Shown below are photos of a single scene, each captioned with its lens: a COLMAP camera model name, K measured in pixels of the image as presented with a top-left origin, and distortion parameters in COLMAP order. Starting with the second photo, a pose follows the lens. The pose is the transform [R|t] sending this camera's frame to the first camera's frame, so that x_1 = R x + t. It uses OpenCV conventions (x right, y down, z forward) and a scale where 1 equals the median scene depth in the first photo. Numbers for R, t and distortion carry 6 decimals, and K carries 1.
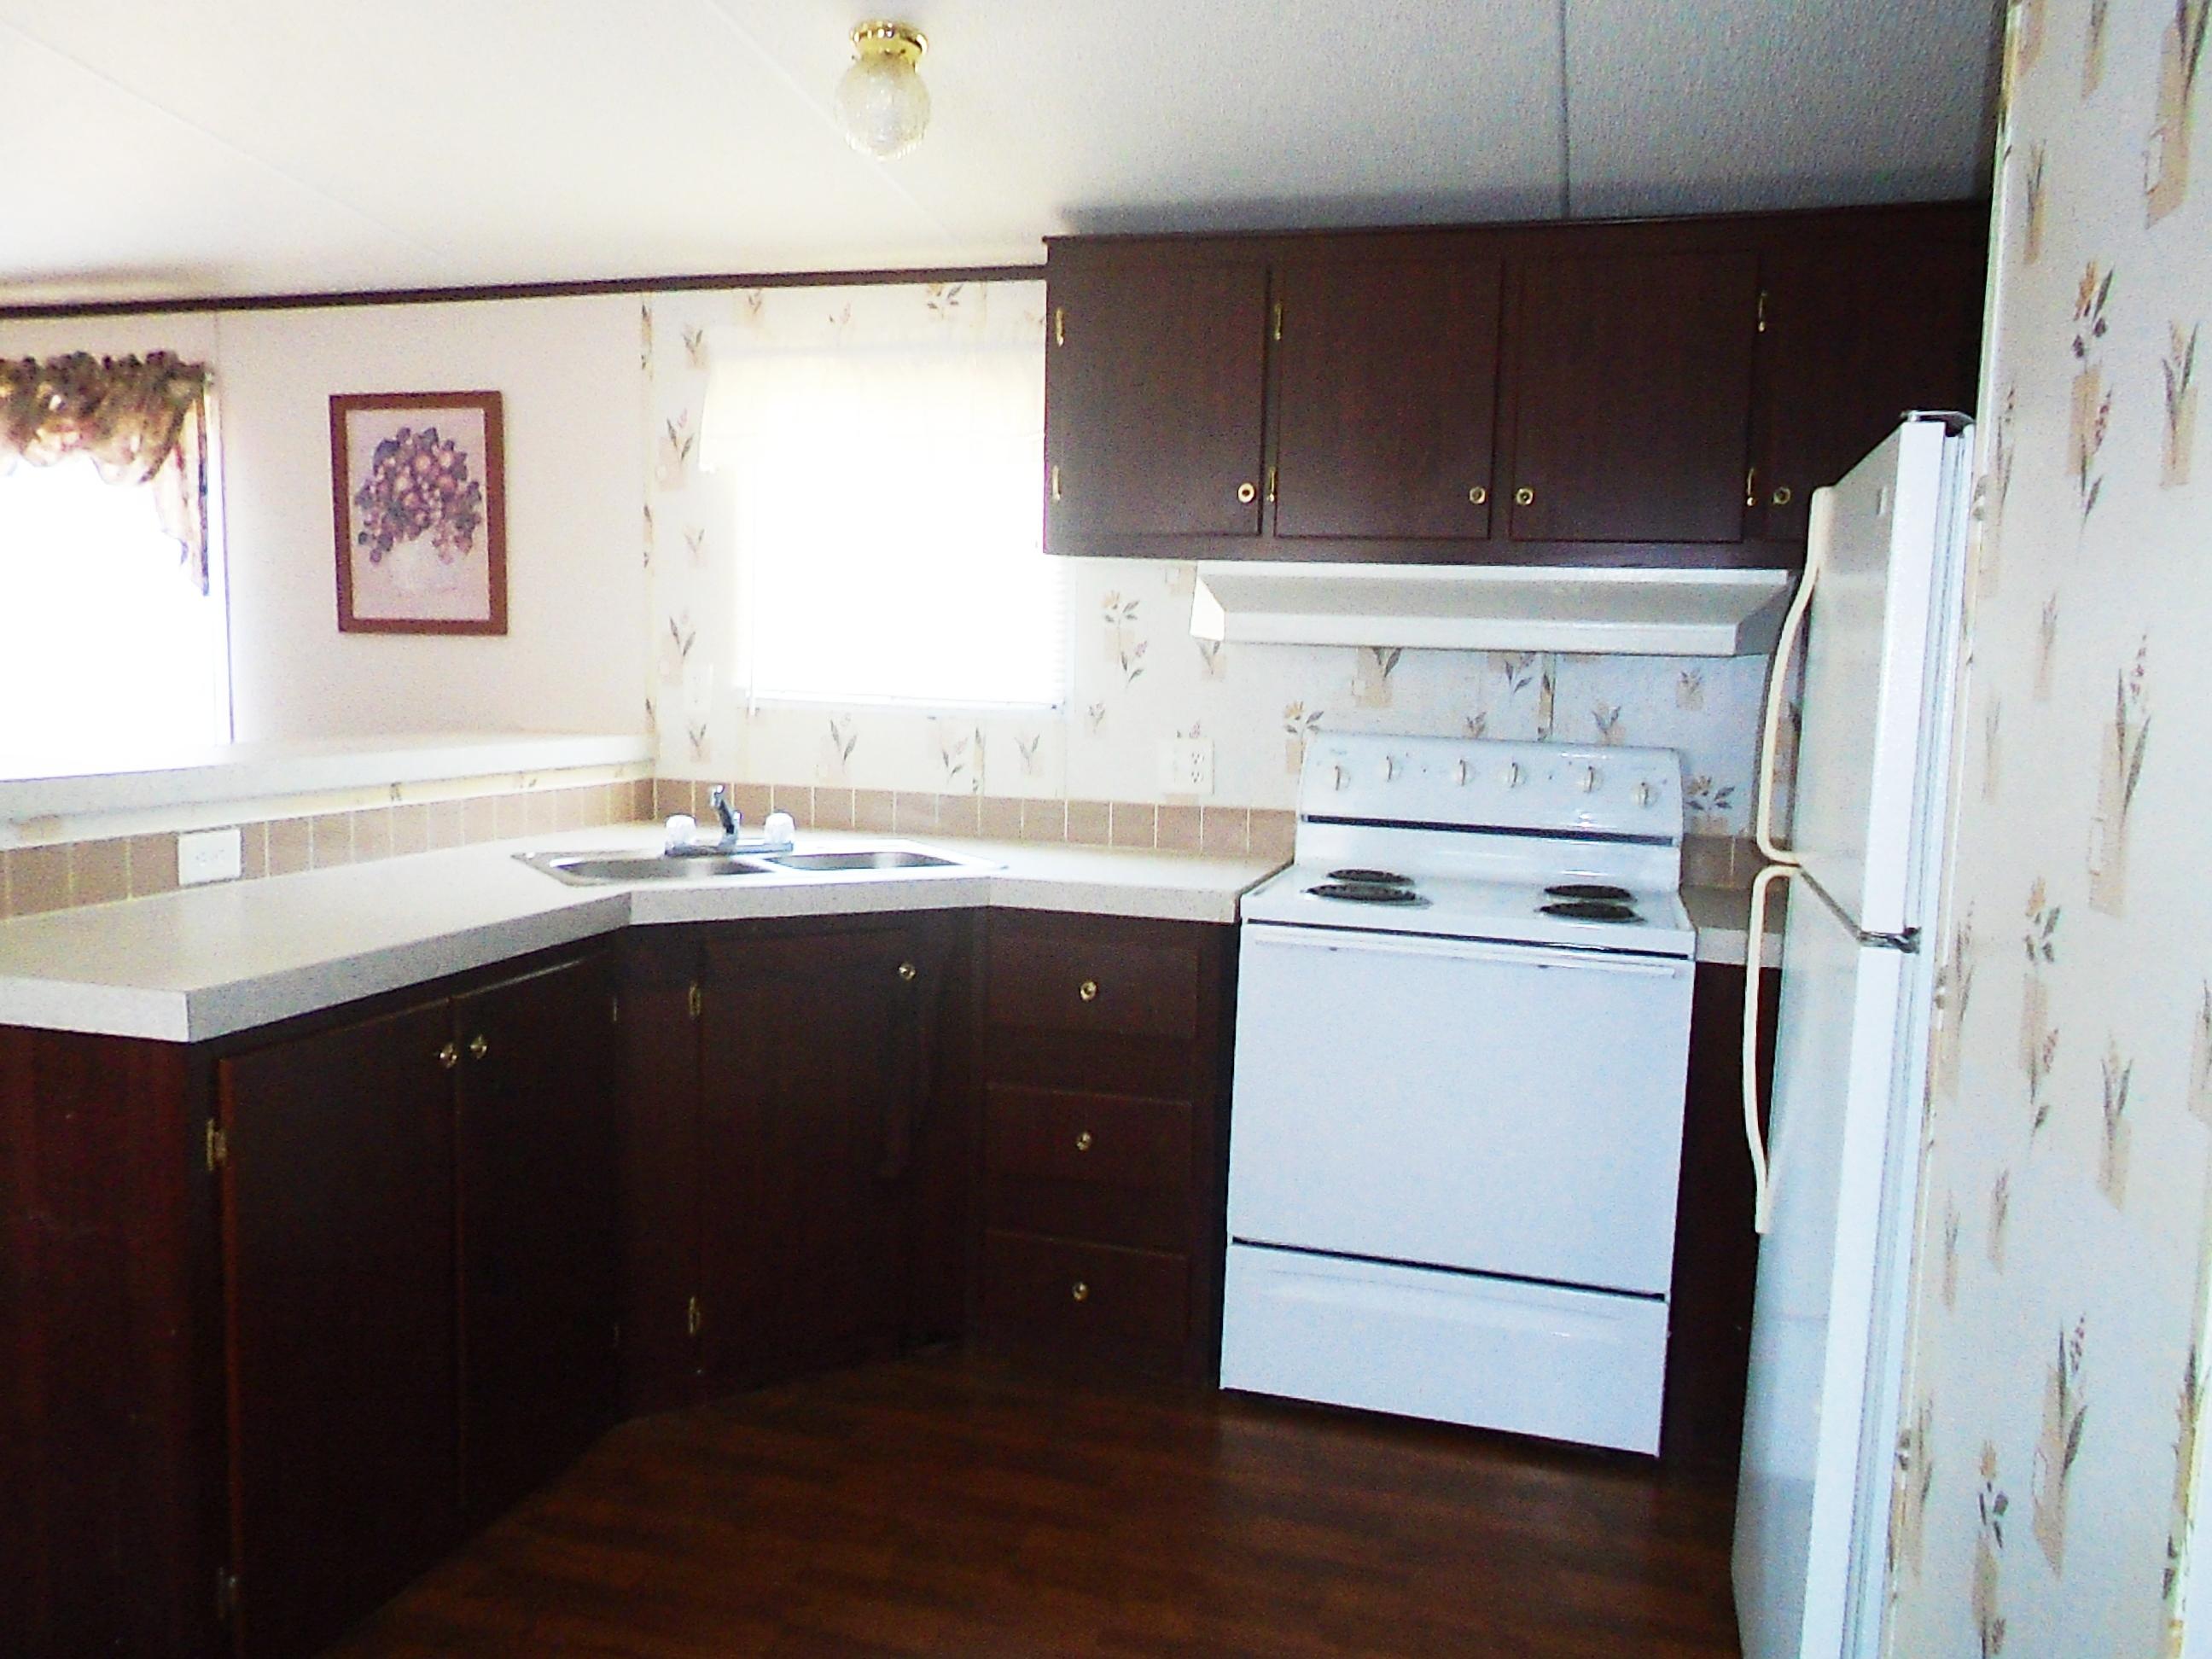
lens RADIAL K [[1692.8, 0, 1105.4], [0, 1692.8, 814.5], [0, 0, 1]] dist [-0.007306, 0.014507]
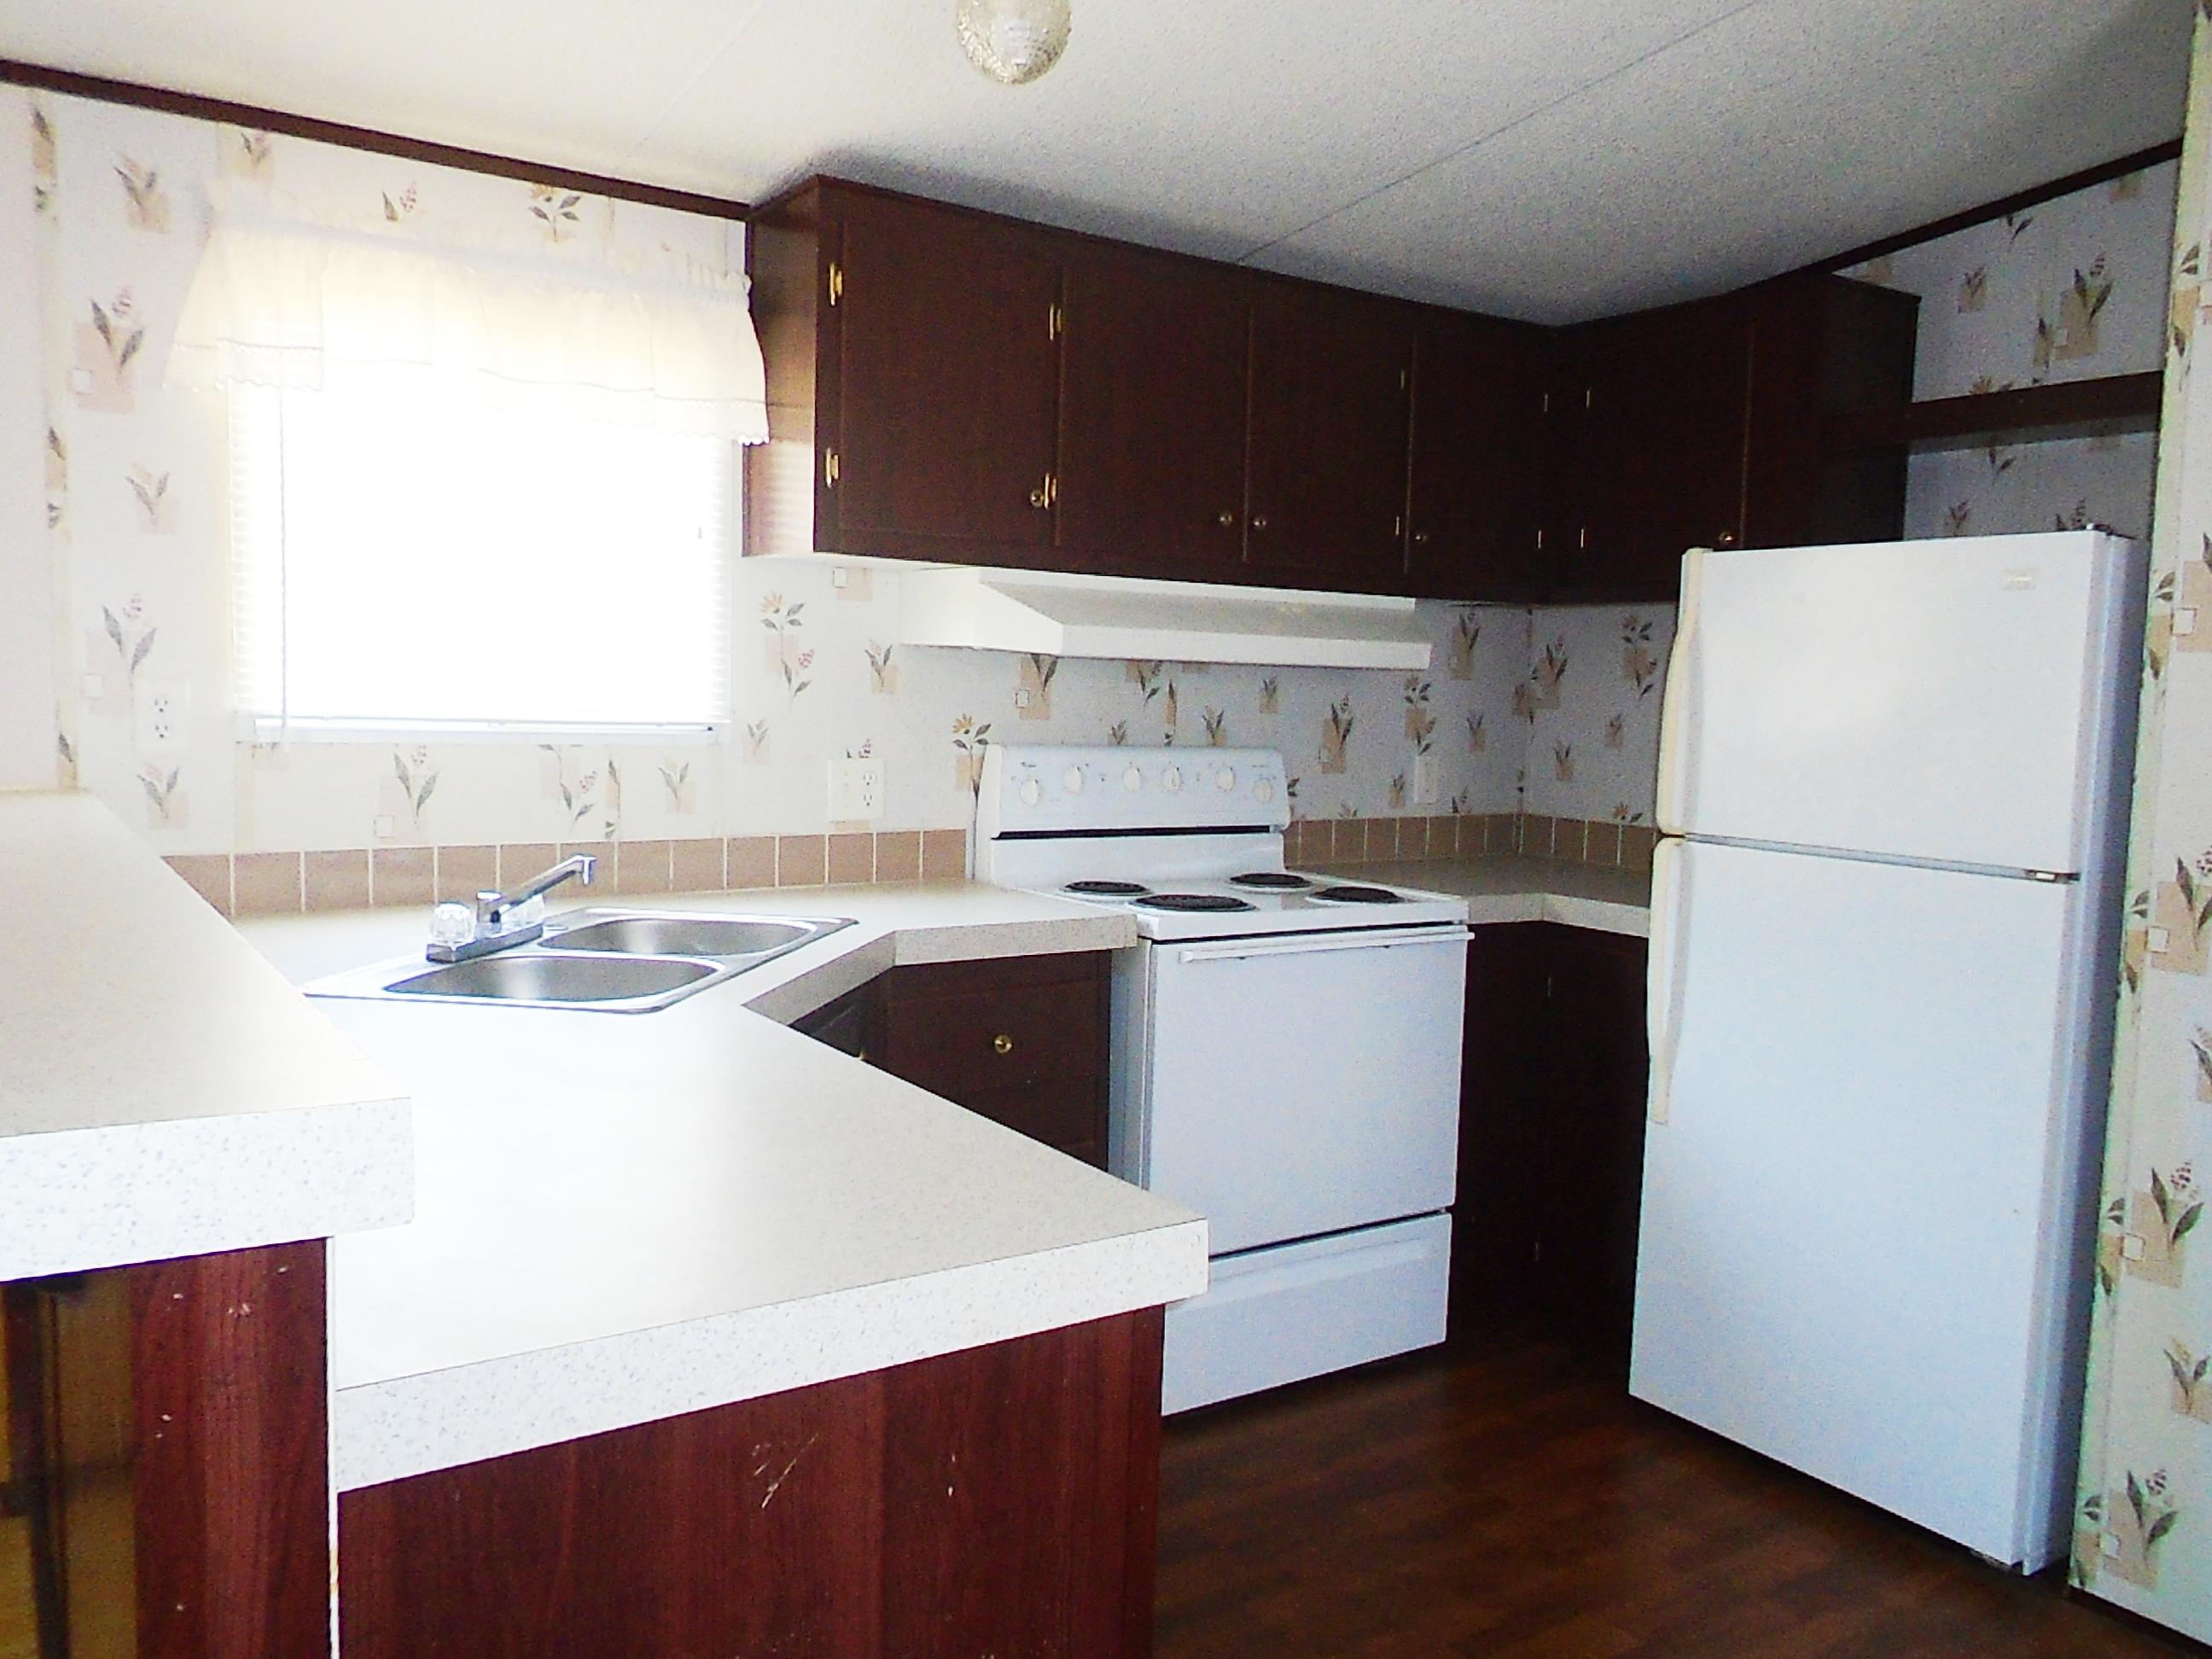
lens RADIAL K [[1692.8, 0, 1119.2], [0, 1692.8, 816.1], [0, 0, 1]] dist [-0.007306, 0.014507]
pose [[0.637002, -0.070045, 0.767673, -0.570105], [0.069051, 0.997045, 0.033676, -0.036057], [-0.767763, 0.031556, 0.639956, 0.327107]]
